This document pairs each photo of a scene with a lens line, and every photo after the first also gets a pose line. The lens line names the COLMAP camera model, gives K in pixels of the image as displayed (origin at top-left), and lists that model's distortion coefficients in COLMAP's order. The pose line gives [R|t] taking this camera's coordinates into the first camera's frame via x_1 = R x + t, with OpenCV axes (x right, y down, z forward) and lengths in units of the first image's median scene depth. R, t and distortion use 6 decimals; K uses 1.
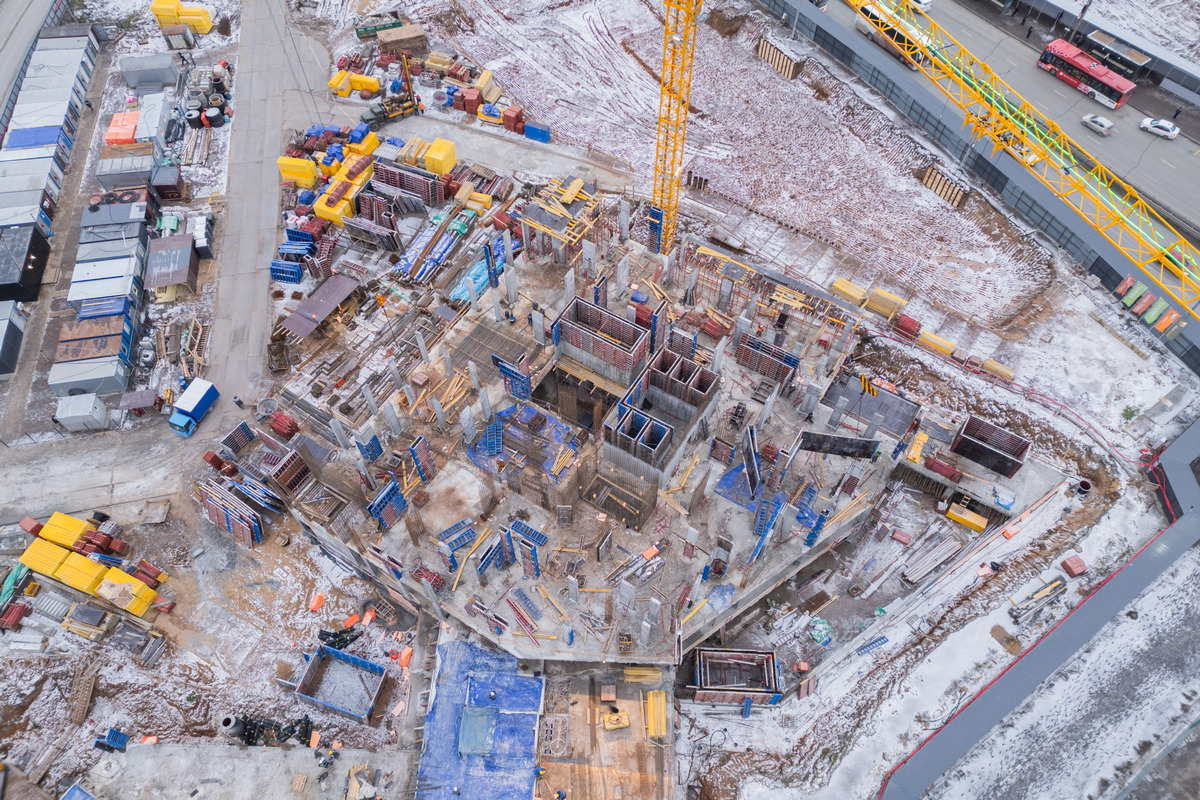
lens RADIAL K [[828.0, 0, 600.0], [0, 828.0, 400.0], [0, 0, 1]] dist [0.109601, -0.093900]
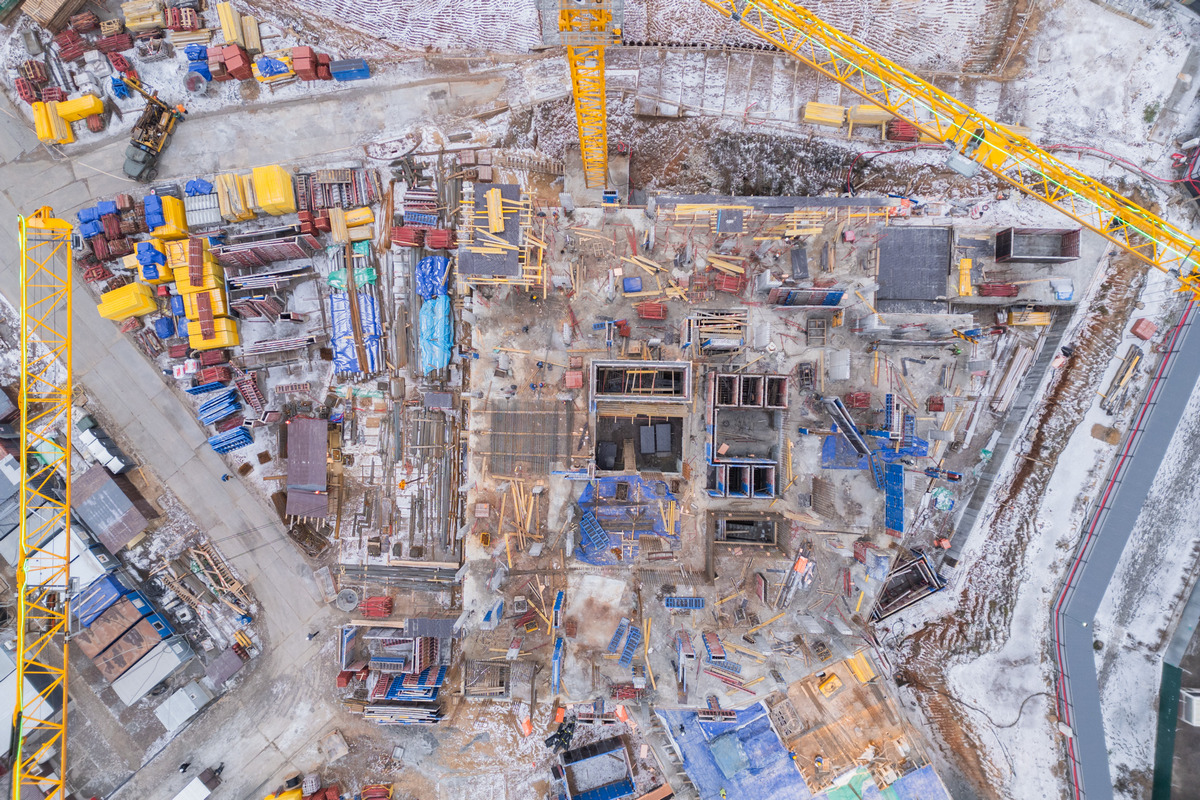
lens RADIAL K [[828.0, 0, 600.0], [0, 828.0, 400.0], [0, 0, 1]] dist [0.109601, -0.093900]
pose [[0.861310, -0.507891, -0.013868, -0.028602], [0.435889, 0.724629, 0.533773, -0.500312], [-0.261050, -0.465789, 0.845514, 0.233303]]
